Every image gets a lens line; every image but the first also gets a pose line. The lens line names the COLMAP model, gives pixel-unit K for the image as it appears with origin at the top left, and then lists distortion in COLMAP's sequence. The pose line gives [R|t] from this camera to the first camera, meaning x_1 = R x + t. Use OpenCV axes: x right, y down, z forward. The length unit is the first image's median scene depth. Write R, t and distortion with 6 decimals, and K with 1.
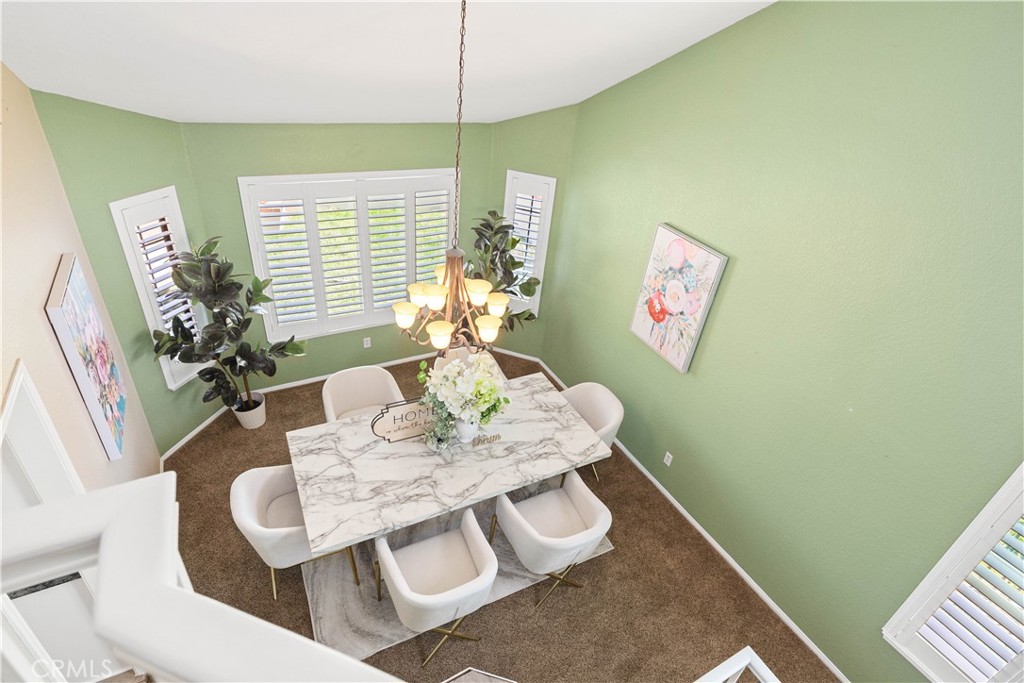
lens RADIAL K [[510.6, 0, 512.6], [0, 510.6, 354.9], [0, 0, 1]] dist [0.000620, -0.000954]
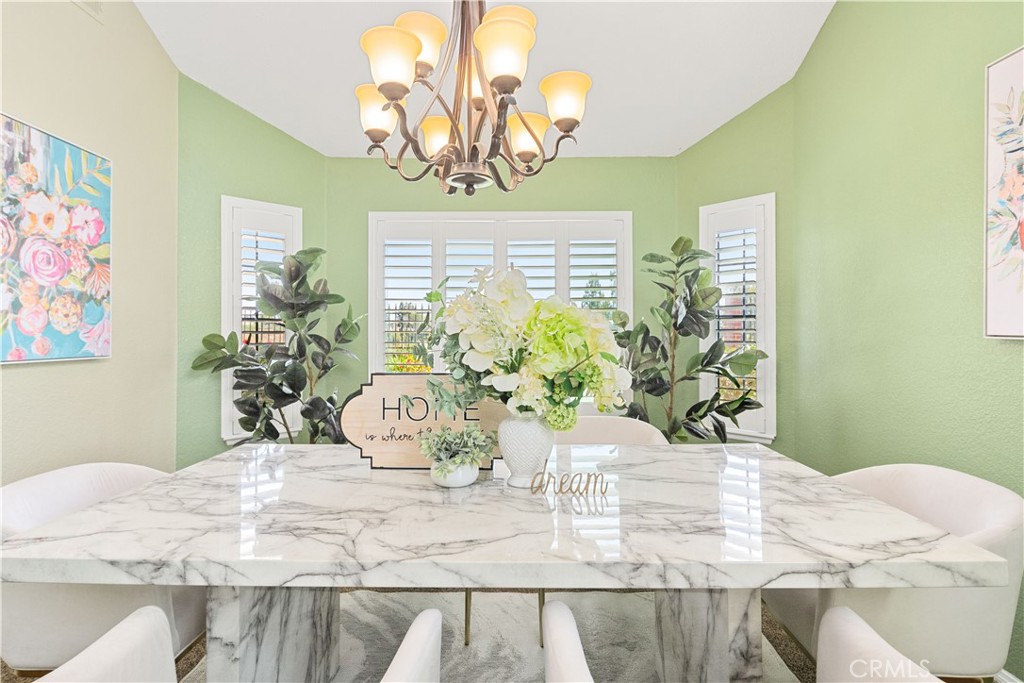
lens RADIAL K [[500.5, 0, 509.8], [0, 500.5, 333.1], [0, 0, 1]] dist [-0.000366, -0.000229]
pose [[0.869898, -0.102393, -0.482485, 0.107944], [-0.192224, 0.830489, -0.522818, 0.281023], [0.454232, 0.547544, 0.702758, 0.646177]]
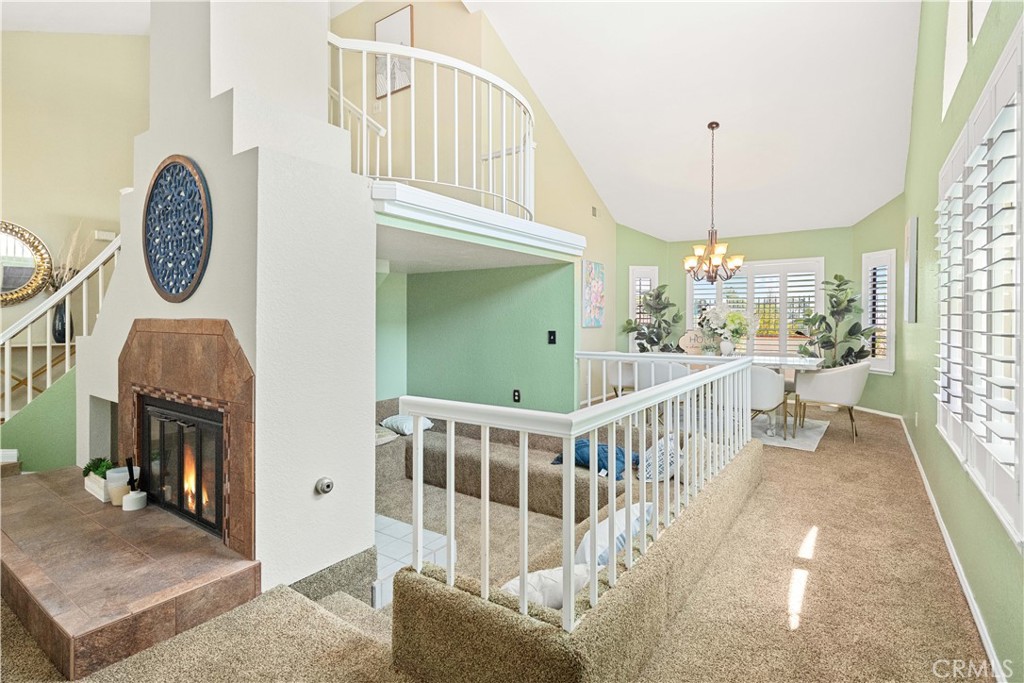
lens RADIAL K [[501.4, 0, 517.3], [0, 501.4, 322.1], [0, 0, 1]] dist [0.000807, -0.000165]
pose [[0.445812, -0.094373, -0.890138, 1.034903], [-0.456381, 0.831504, -0.316729, 0.877558], [0.770044, 0.547444, 0.327624, -0.086287]]
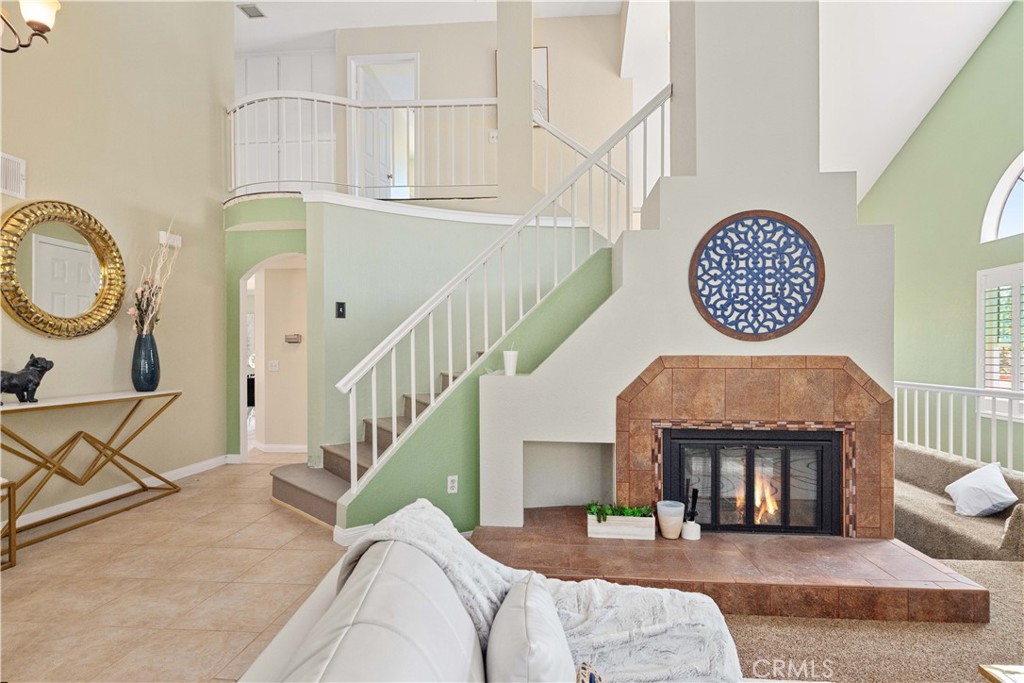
lens RADIAL K [[510.6, 0, 512.6], [0, 510.6, 354.9], [0, 0, 1]] dist [0.000620, -0.000954]
pose [[0.830568, -0.099162, -0.548018, 0.293746], [-0.231367, 0.833646, -0.501502, 1.375120], [0.506583, 0.543324, 0.669457, -0.987099]]
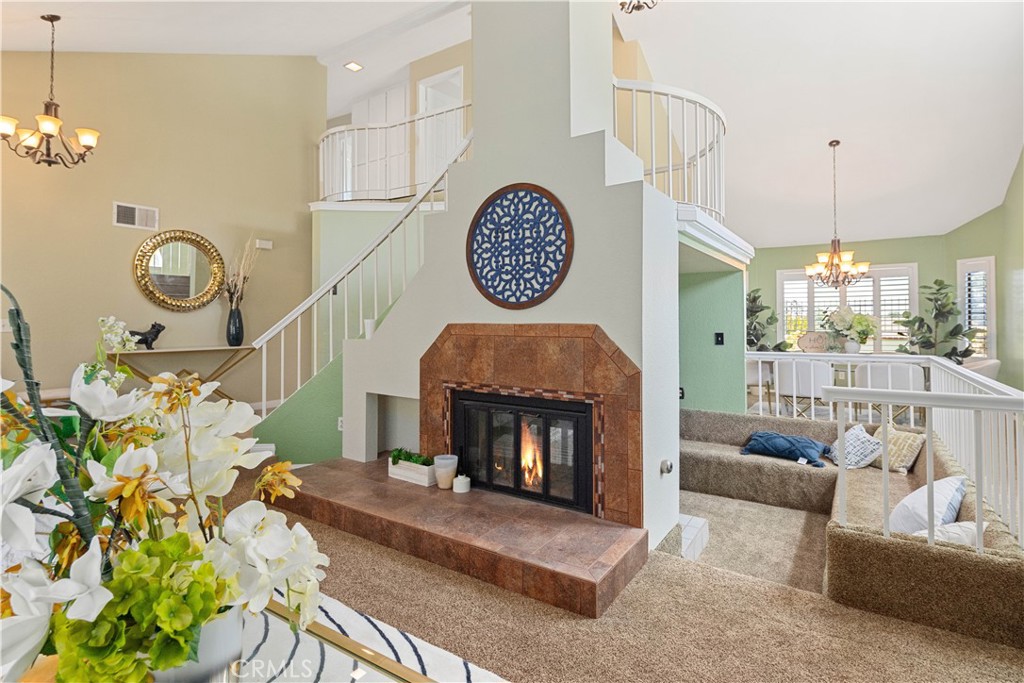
lens RADIAL K [[506.9, 0, 517.3], [0, 506.9, 310.7], [0, 0, 1]] dist [0.000788, -0.000195]
pose [[0.463331, -0.119381, -0.878107, 0.915389], [-0.446913, 0.824173, -0.347861, 1.146690], [0.765241, 0.553612, 0.328512, -0.522673]]
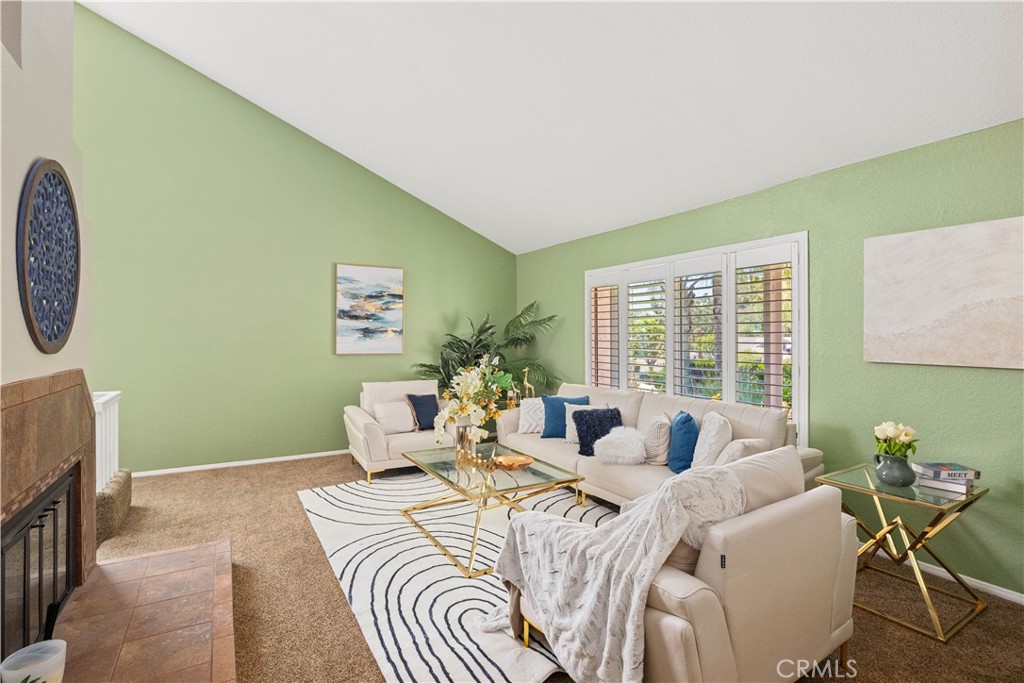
lens RADIAL K [[500.5, 0, 509.8], [0, 500.5, 333.1], [0, 0, 1]] dist [-0.000366, -0.000229]
pose [[-0.011045, -0.098334, 0.995092, -0.385496], [0.551129, 0.829755, 0.088113, 1.061486], [-0.834347, 0.549397, 0.045031, -0.705895]]
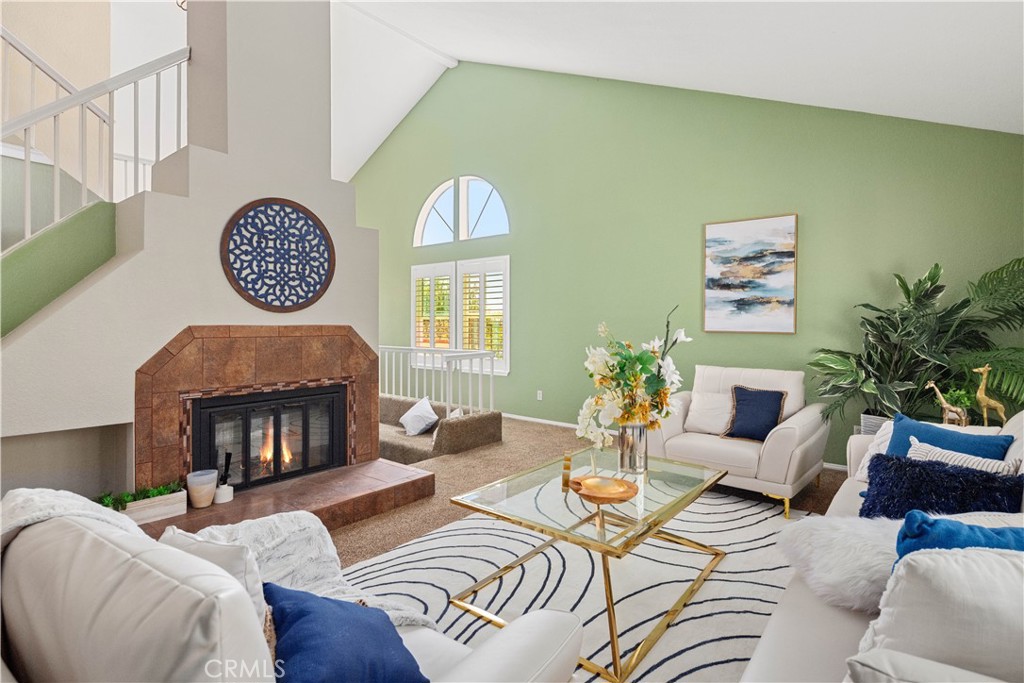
lens RADIAL K [[501.4, 0, 517.3], [0, 501.4, 322.1], [0, 0, 1]] dist [0.000807, -0.000165]
pose [[0.921605, -0.100161, 0.374983, 0.220415], [0.285342, 0.829767, -0.479653, 1.435721], [-0.263106, 0.549049, 0.793297, -1.089139]]
